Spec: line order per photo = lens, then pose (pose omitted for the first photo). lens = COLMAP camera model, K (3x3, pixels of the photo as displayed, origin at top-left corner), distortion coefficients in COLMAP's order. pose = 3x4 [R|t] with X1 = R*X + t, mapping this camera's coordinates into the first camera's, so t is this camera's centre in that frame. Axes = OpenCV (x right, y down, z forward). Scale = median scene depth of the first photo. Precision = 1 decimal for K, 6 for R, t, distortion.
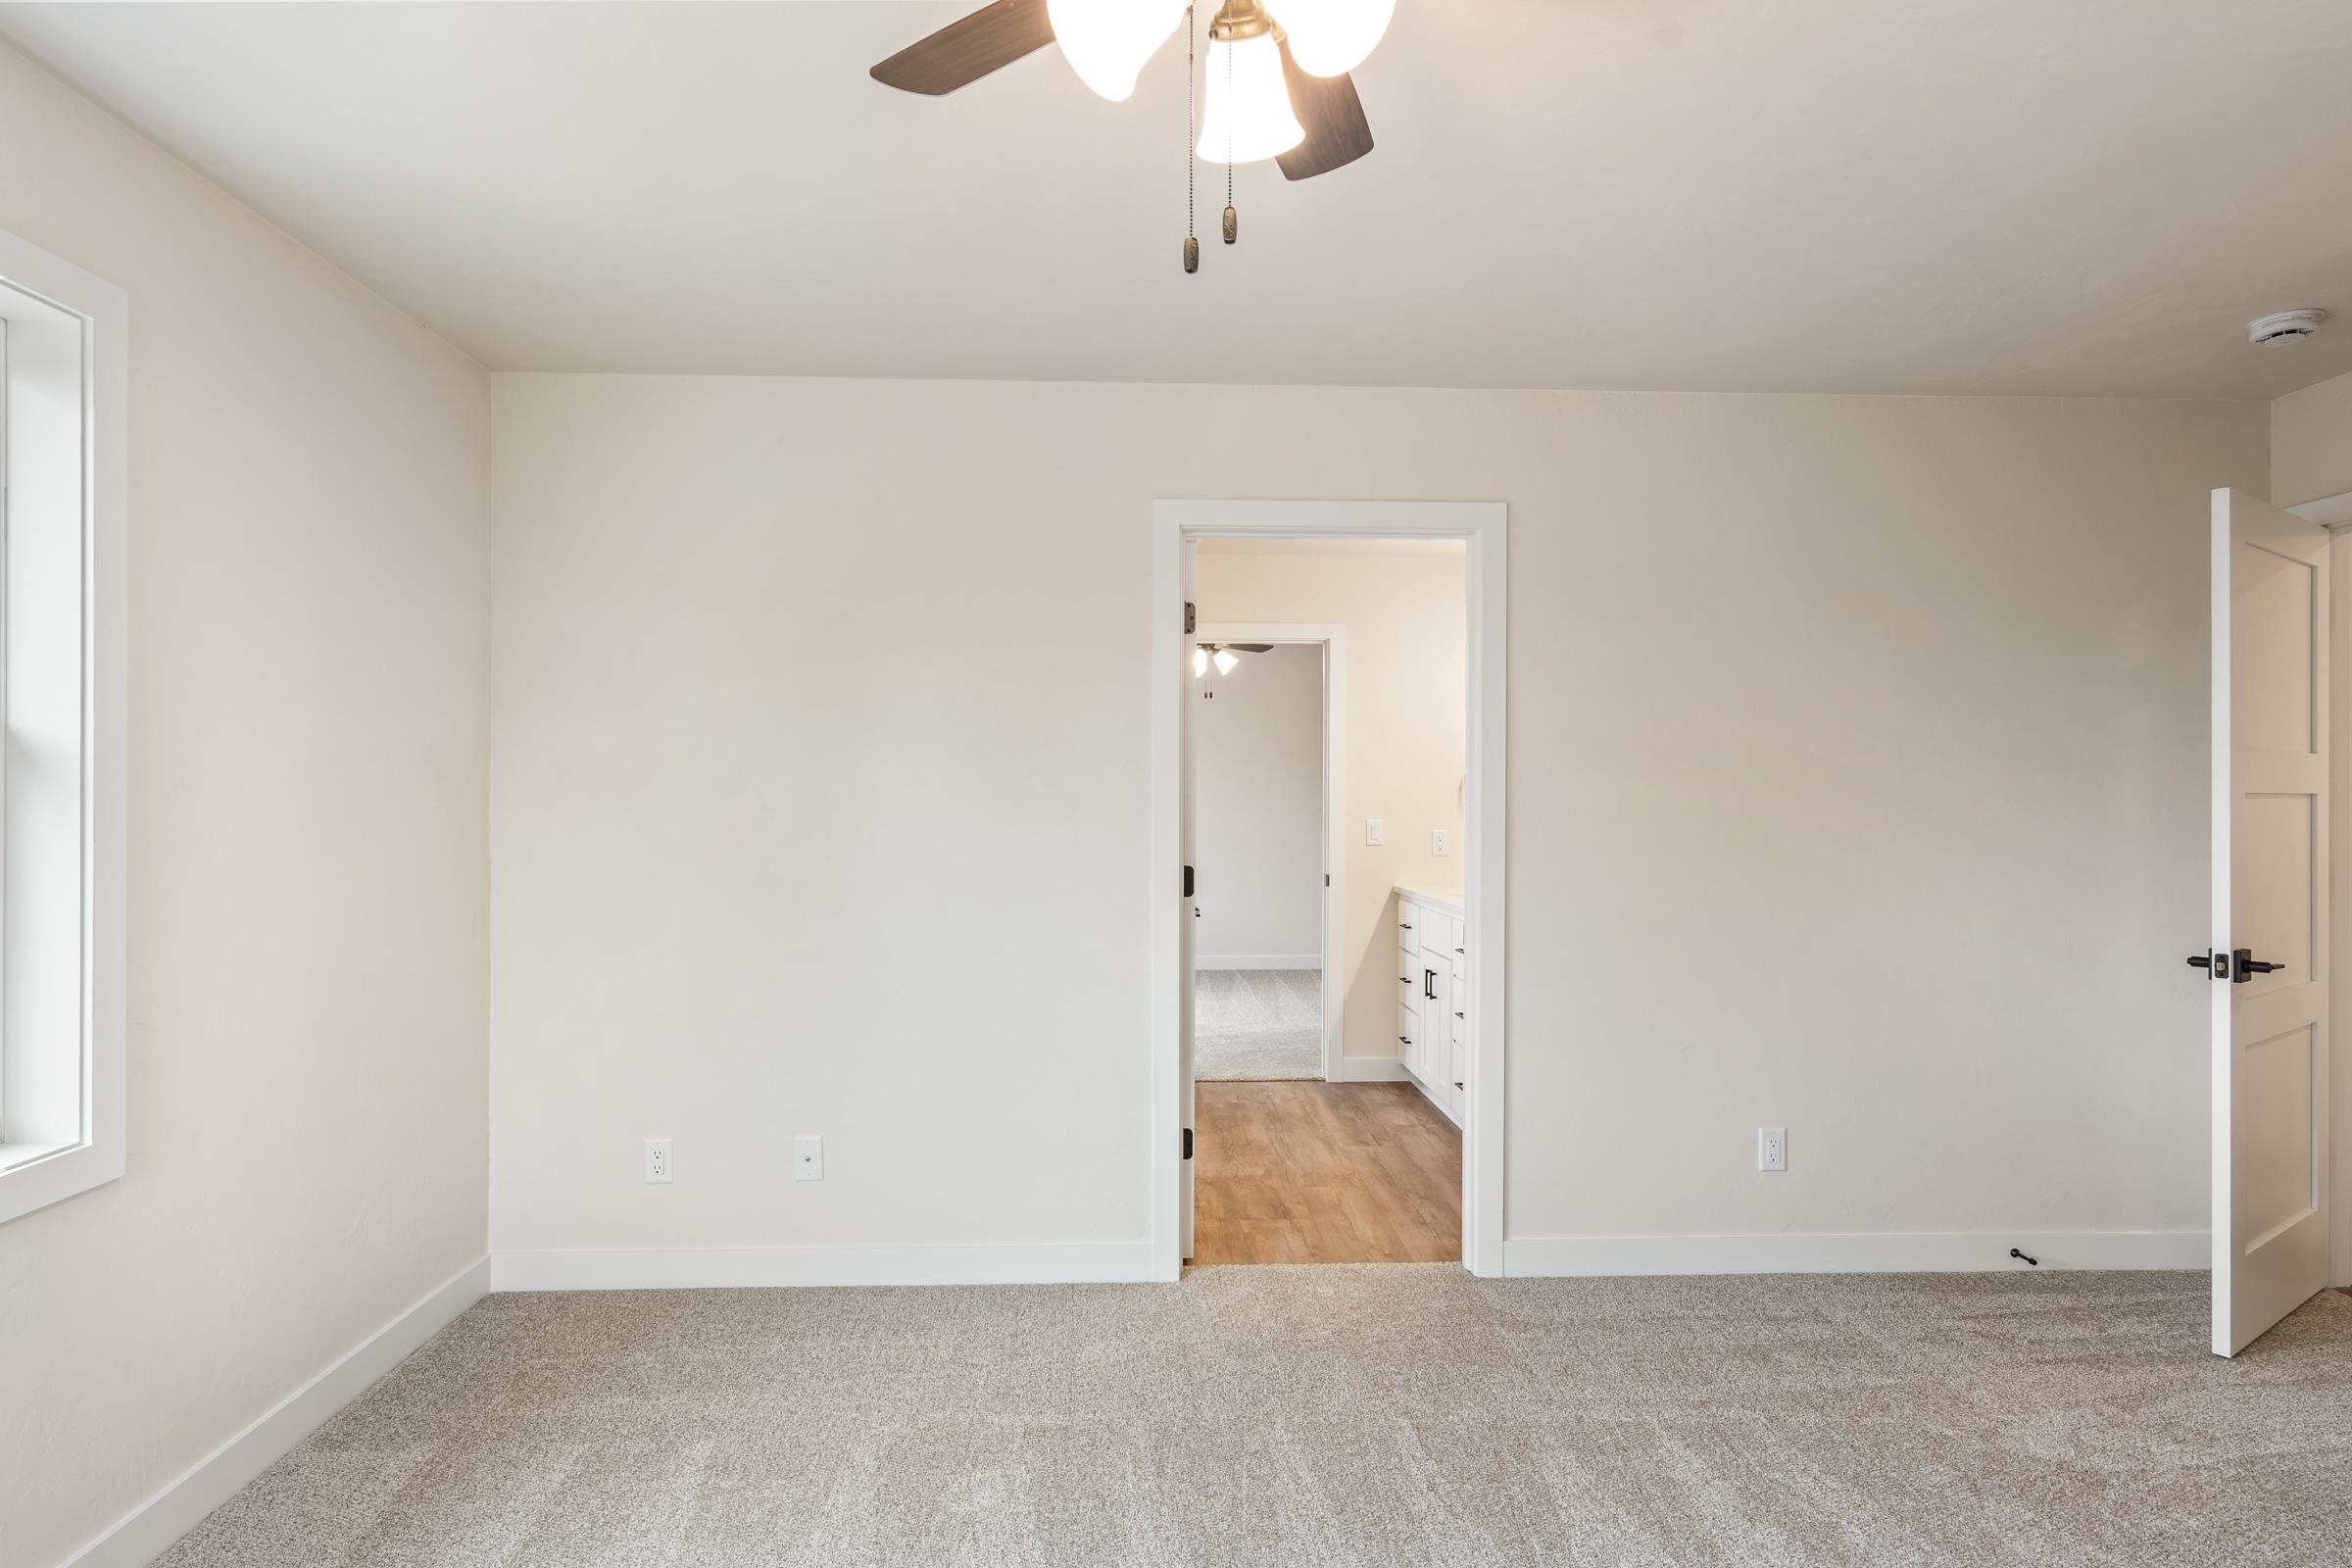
lens RADIAL K [[1267.4, 0, 1175.1], [0, 1267.4, 789.9], [0, 0, 1]] dist [0.001378, 0.000117]
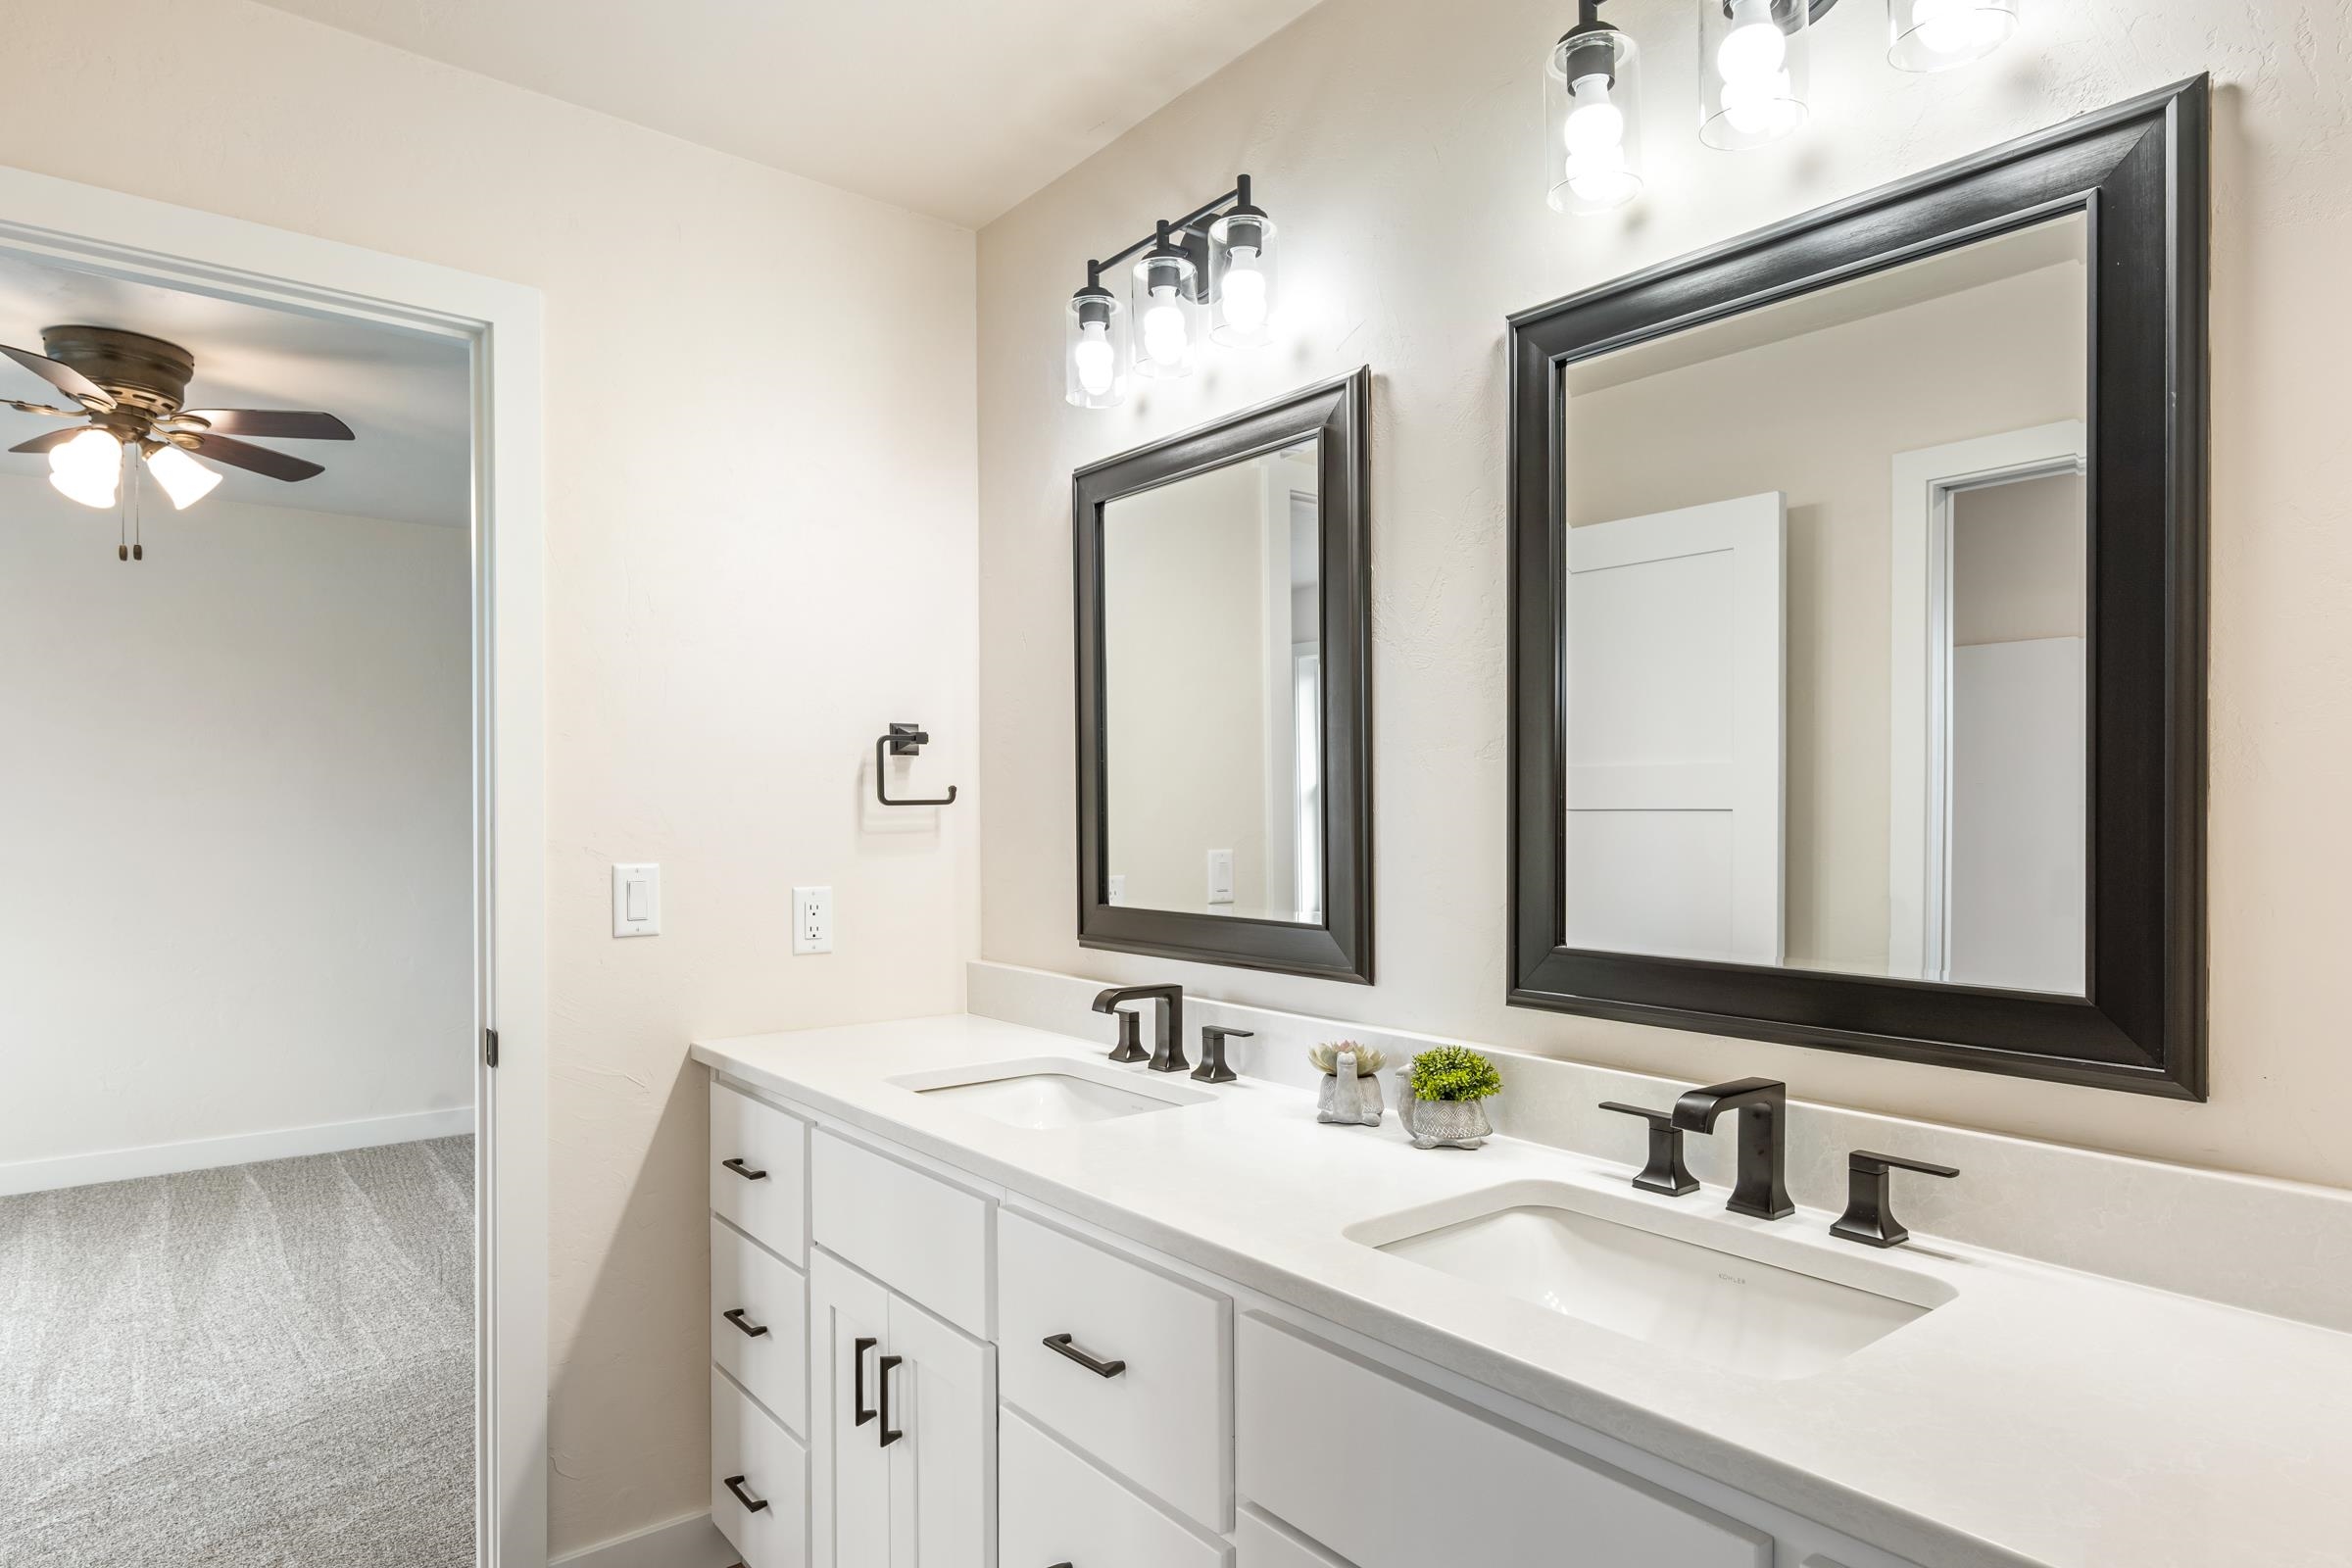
lens RADIAL K [[1387.3, 0, 1166.0], [0, 1387.3, 829.2], [0, 0, 1]] dist [0.005629, 0.000729]
pose [[0.822113, -0.011708, 0.569204, 0.058055], [0.003537, 0.999874, 0.015458, 0.007945], [-0.569313, -0.010695, 0.822051, 0.596401]]
